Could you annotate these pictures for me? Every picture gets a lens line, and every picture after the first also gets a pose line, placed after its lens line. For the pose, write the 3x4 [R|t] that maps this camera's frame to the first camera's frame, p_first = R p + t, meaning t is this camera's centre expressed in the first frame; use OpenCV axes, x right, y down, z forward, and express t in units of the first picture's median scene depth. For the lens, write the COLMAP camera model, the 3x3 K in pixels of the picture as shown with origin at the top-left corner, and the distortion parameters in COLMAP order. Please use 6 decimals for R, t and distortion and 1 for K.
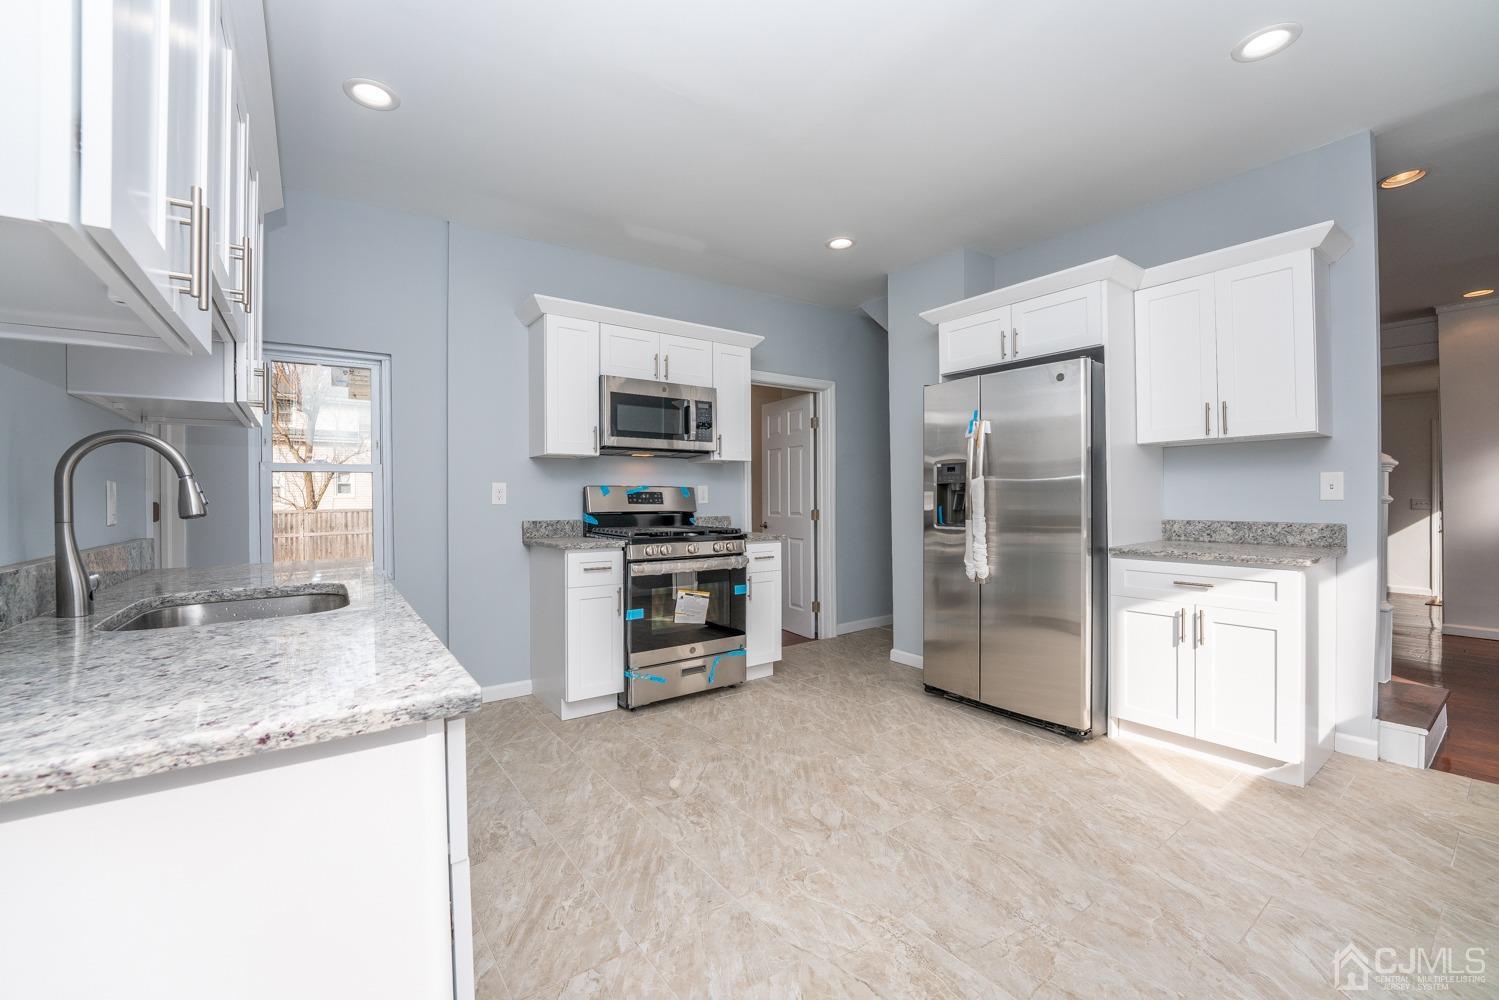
lens RADIAL K [[614.1, 0, 788.7], [0, 614.1, 501.0], [0, 0, 1]] dist [-0.025110, 0.003280]
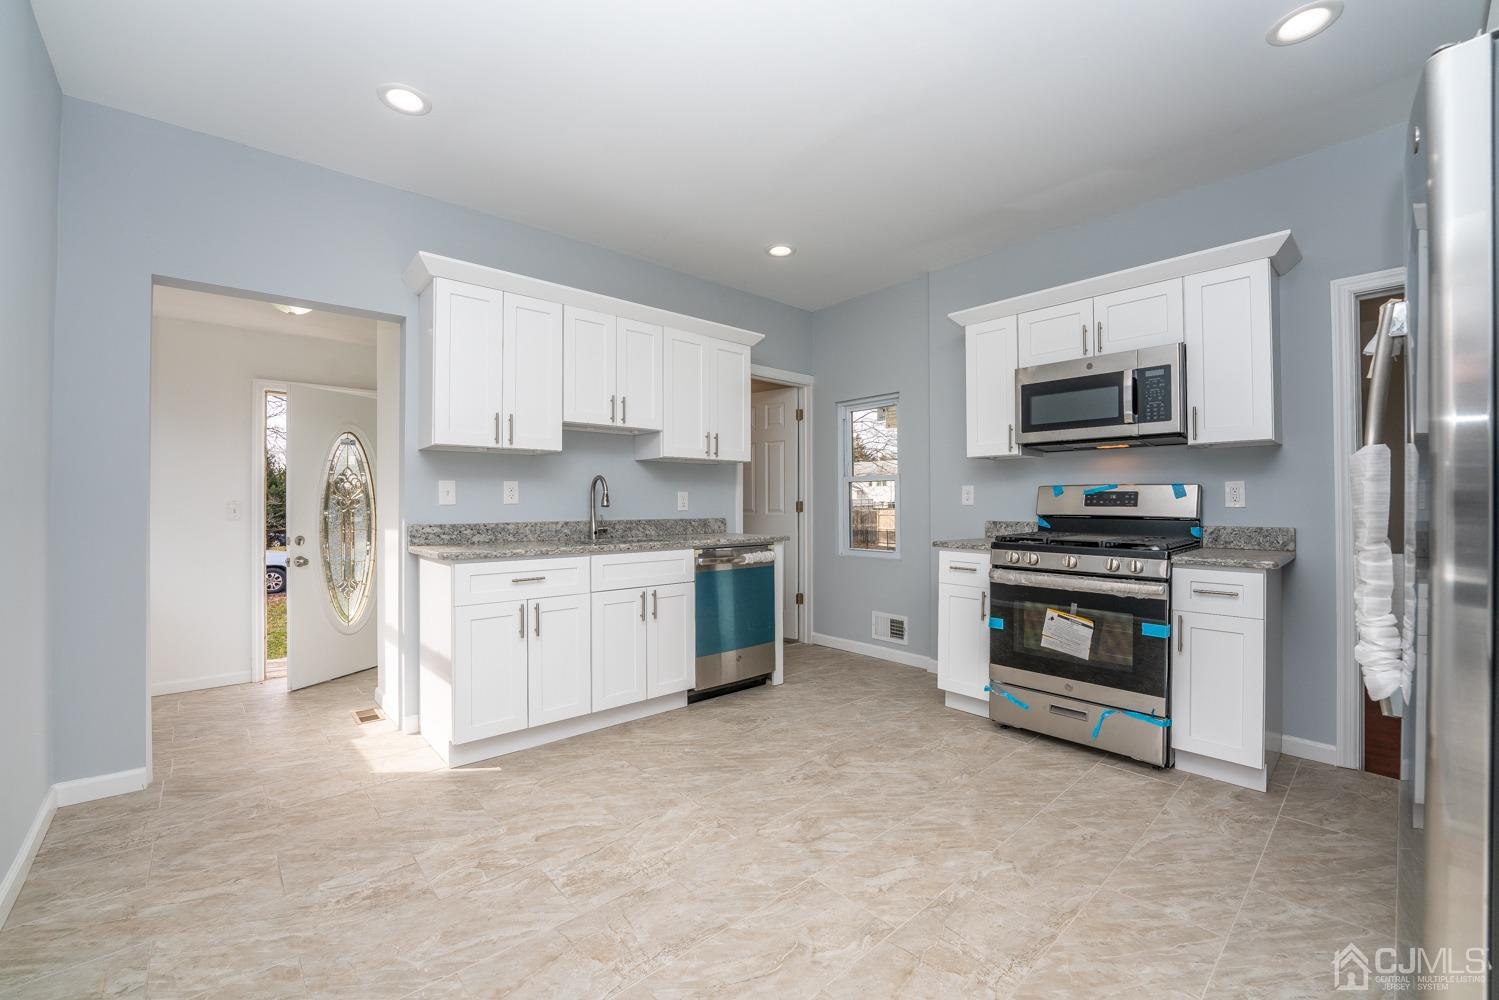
lens RADIAL K [[614.1, 0, 710.1], [0, 614.1, 500.9], [0, 0, 1]] dist [-0.025110, 0.003280]
pose [[0.030020, 0.001967, -0.999547, 0.707484], [-0.003072, 0.999994, 0.001876, -0.003002], [0.999545, 0.003015, 0.030026, 0.562898]]
